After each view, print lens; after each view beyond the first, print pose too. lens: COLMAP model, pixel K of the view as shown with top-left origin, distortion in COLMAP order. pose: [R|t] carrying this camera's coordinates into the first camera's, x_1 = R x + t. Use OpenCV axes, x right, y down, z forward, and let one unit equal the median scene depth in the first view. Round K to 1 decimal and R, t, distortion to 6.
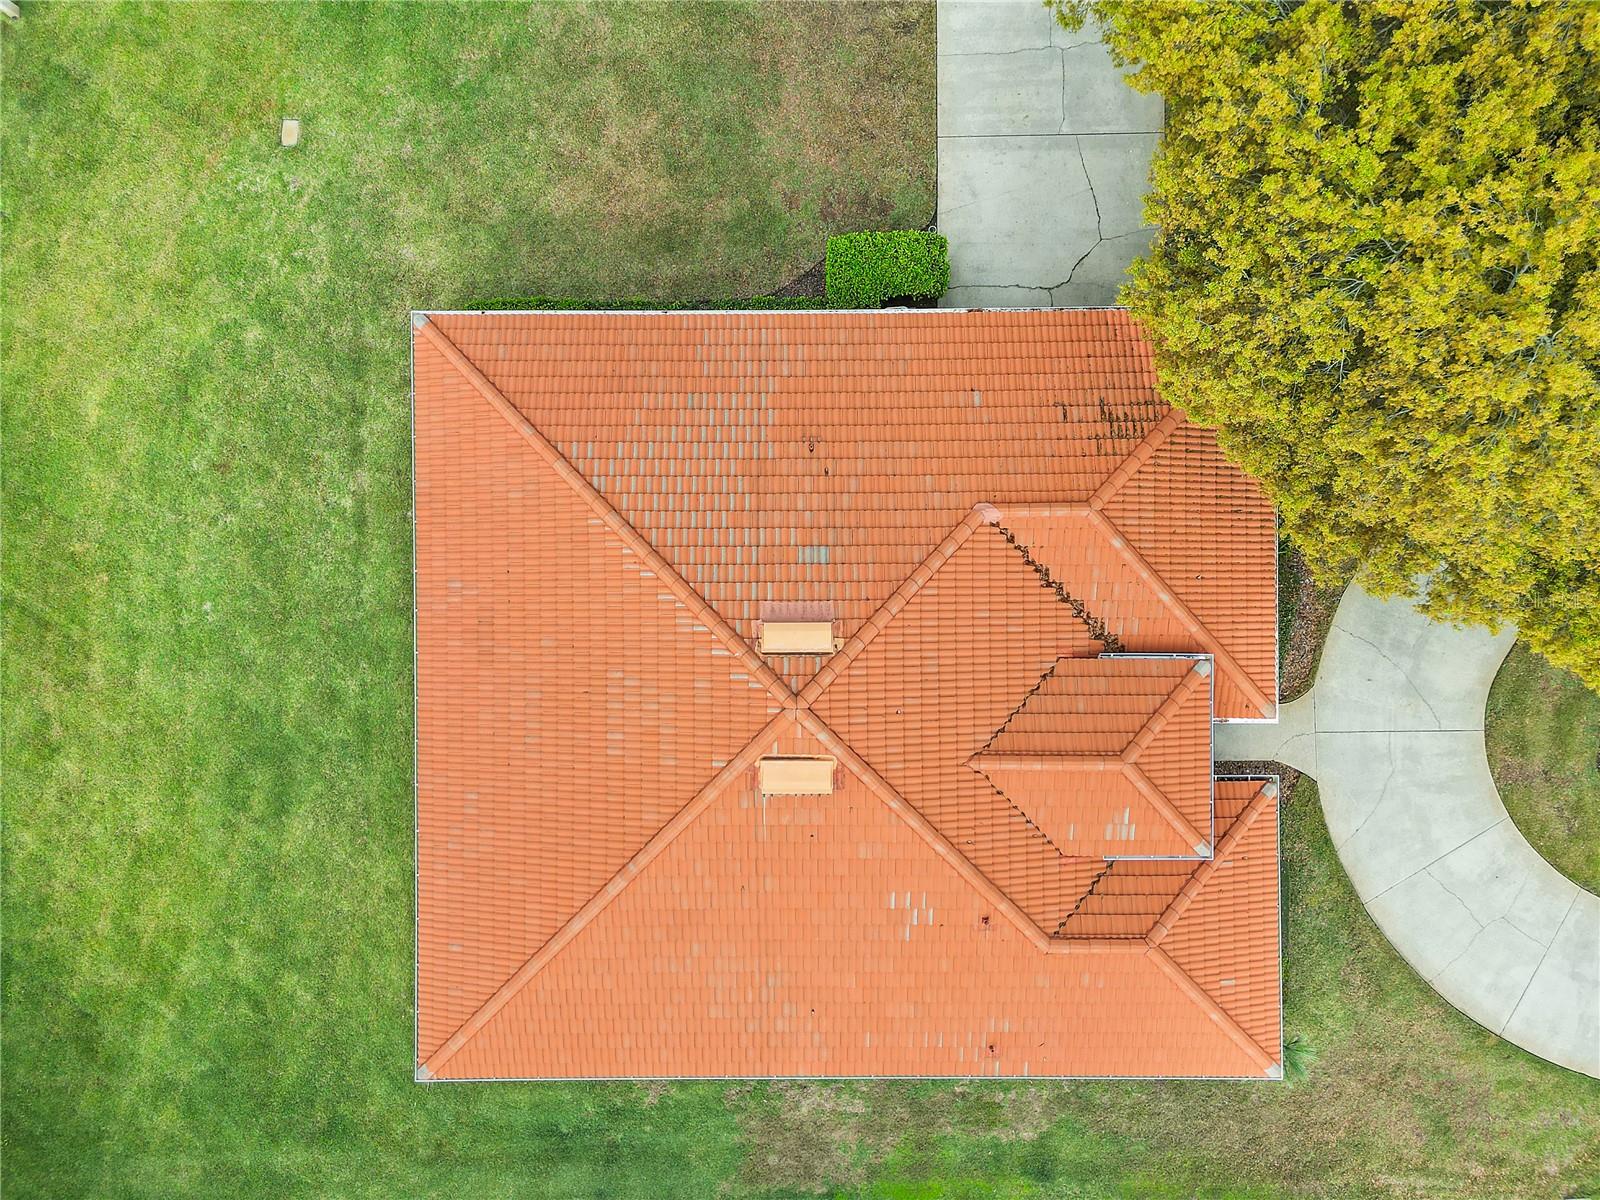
lens RADIAL K [[1114.7, 0, 800.0], [0, 1114.7, 600.0], [0, 0, 1]] dist [0.067904, -0.052603]
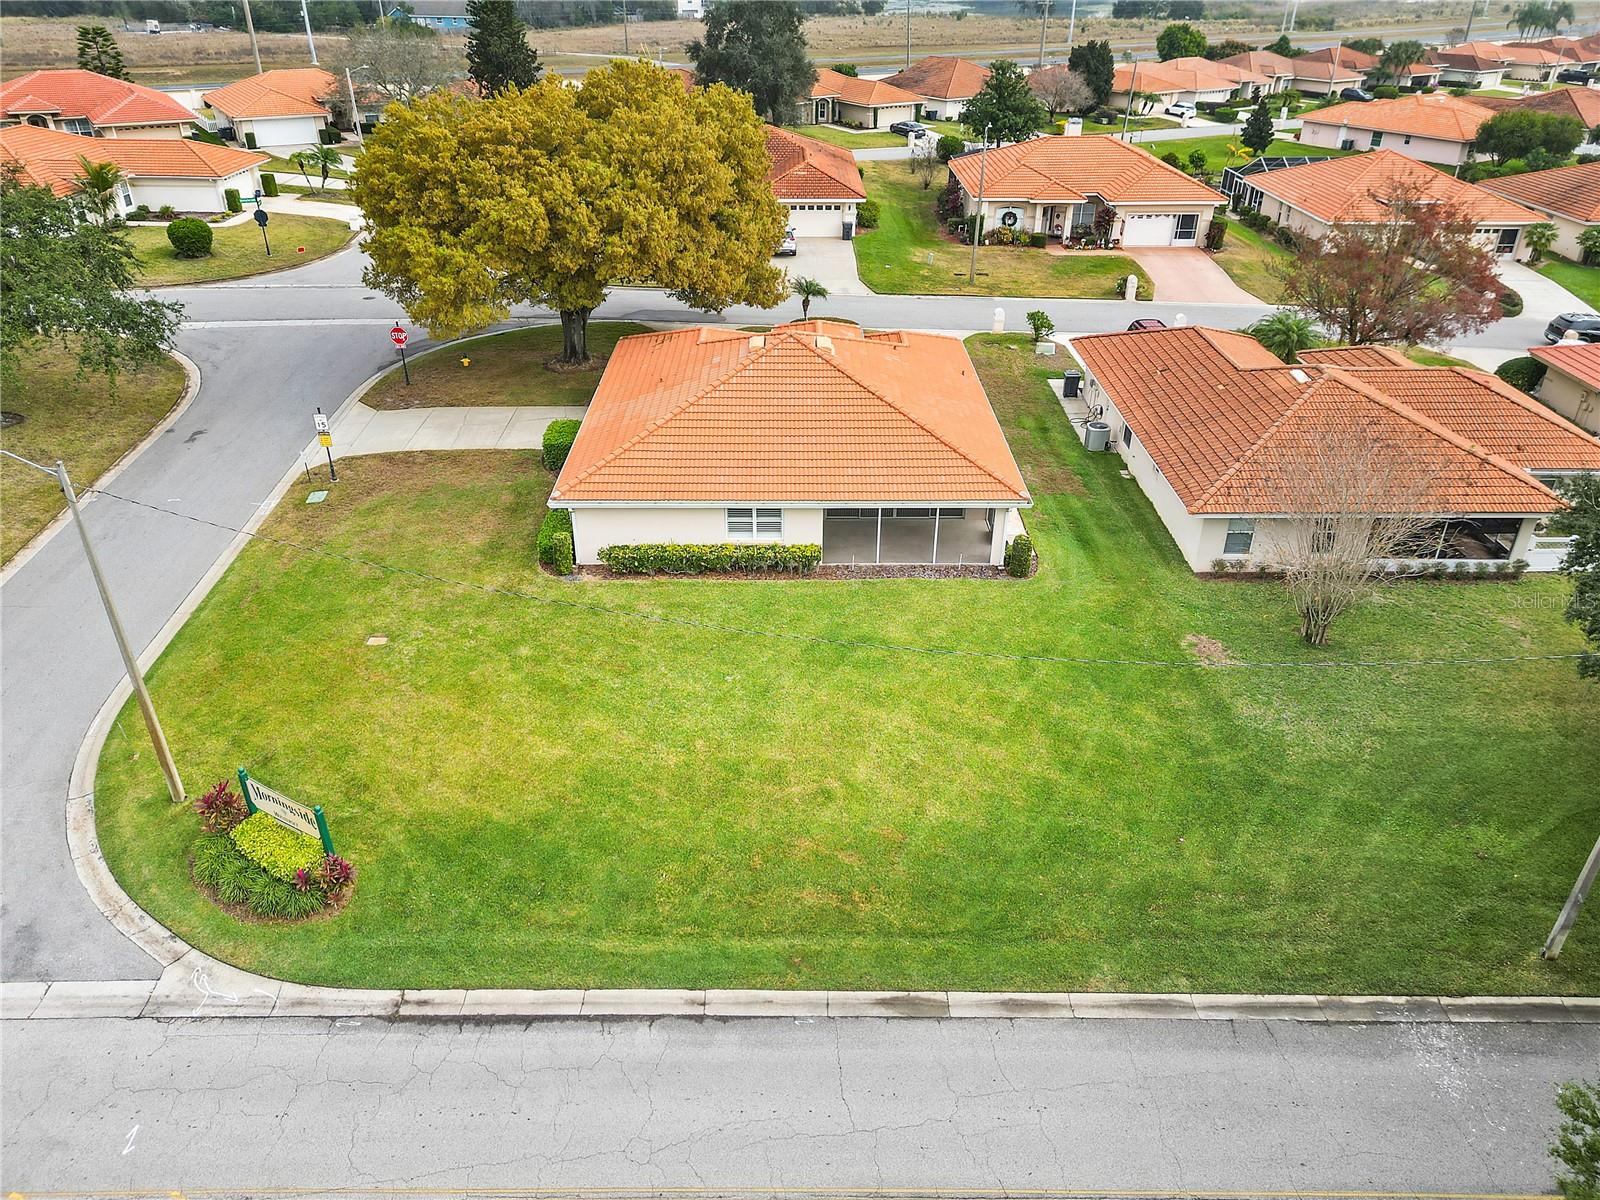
lens RADIAL K [[1114.7, 0, 800.0], [0, 1114.7, 600.0], [0, 0, 1]] dist [0.067904, -0.052603]
pose [[-0.003422, -0.506116, 0.862459, -1.590275], [0.999994, -0.001454, 0.003114, 0.084043], [-0.000322, 0.862464, 0.506118, 0.289505]]
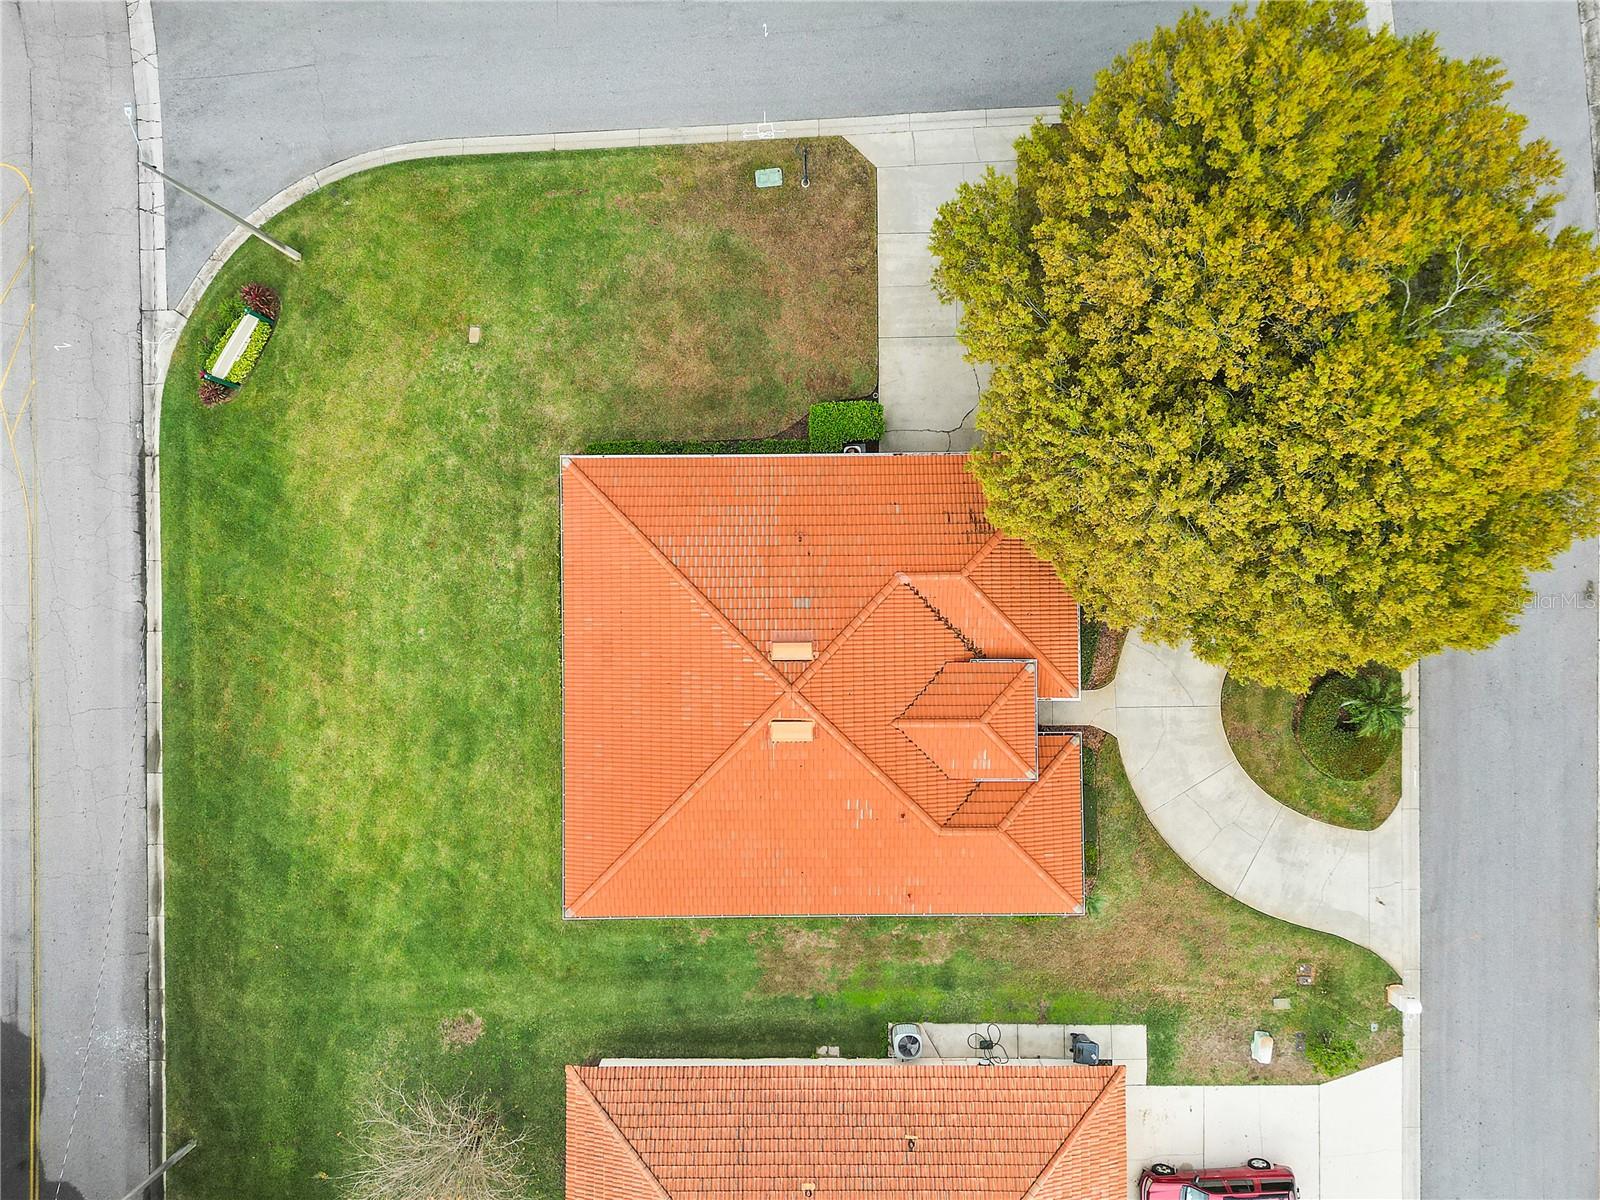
lens RADIAL K [[1114.7, 0, 800.0], [0, 1114.7, 600.0], [0, 0, 1]] dist [0.067904, -0.052603]
pose [[0.999993, -0.003519, 0.001214, 0.006490], [0.003521, 0.999992, -0.001674, -0.034572], [-0.001208, 0.001679, 0.999998, -0.590756]]
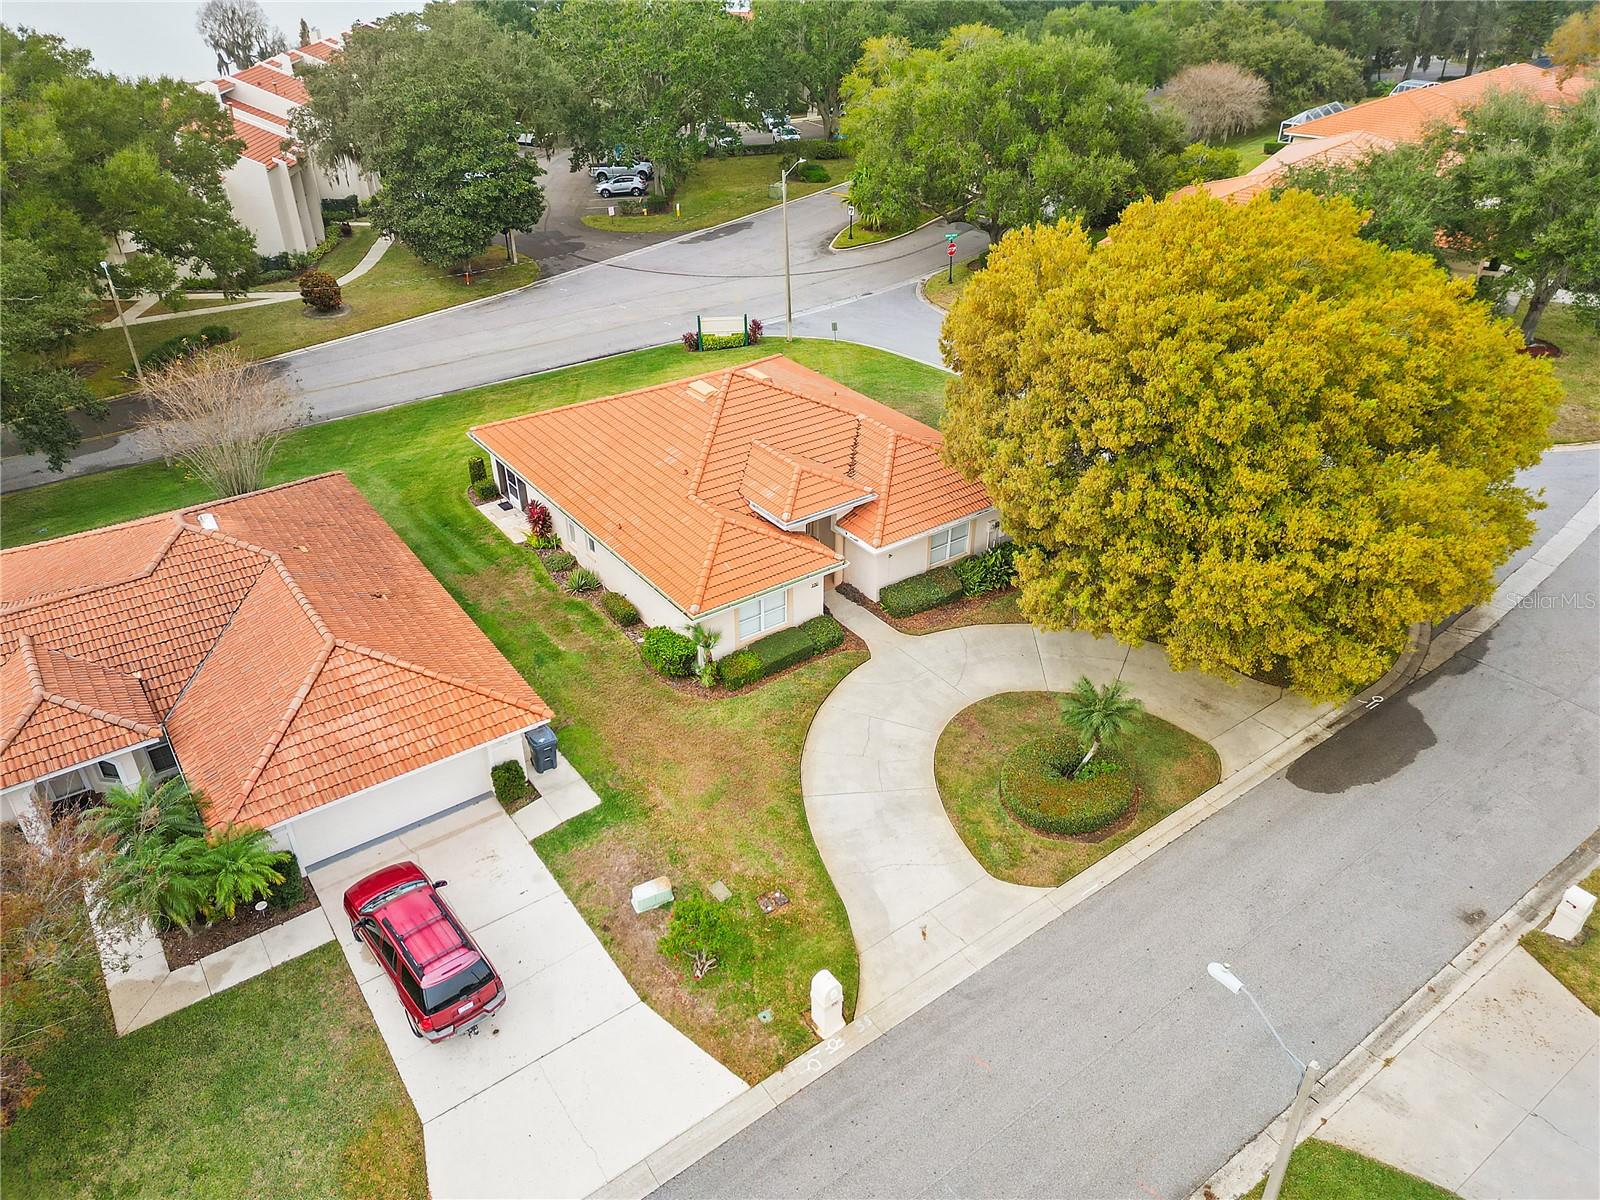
lens RADIAL K [[1114.7, 0, 800.0], [0, 1114.7, 600.0], [0, 0, 1]] dist [0.067904, -0.052603]
pose [[0.583208, 0.420298, -0.695139, 1.378776], [-0.812222, 0.315212, -0.490853, 0.921323], [0.012812, 0.850877, 0.525209, 0.180412]]
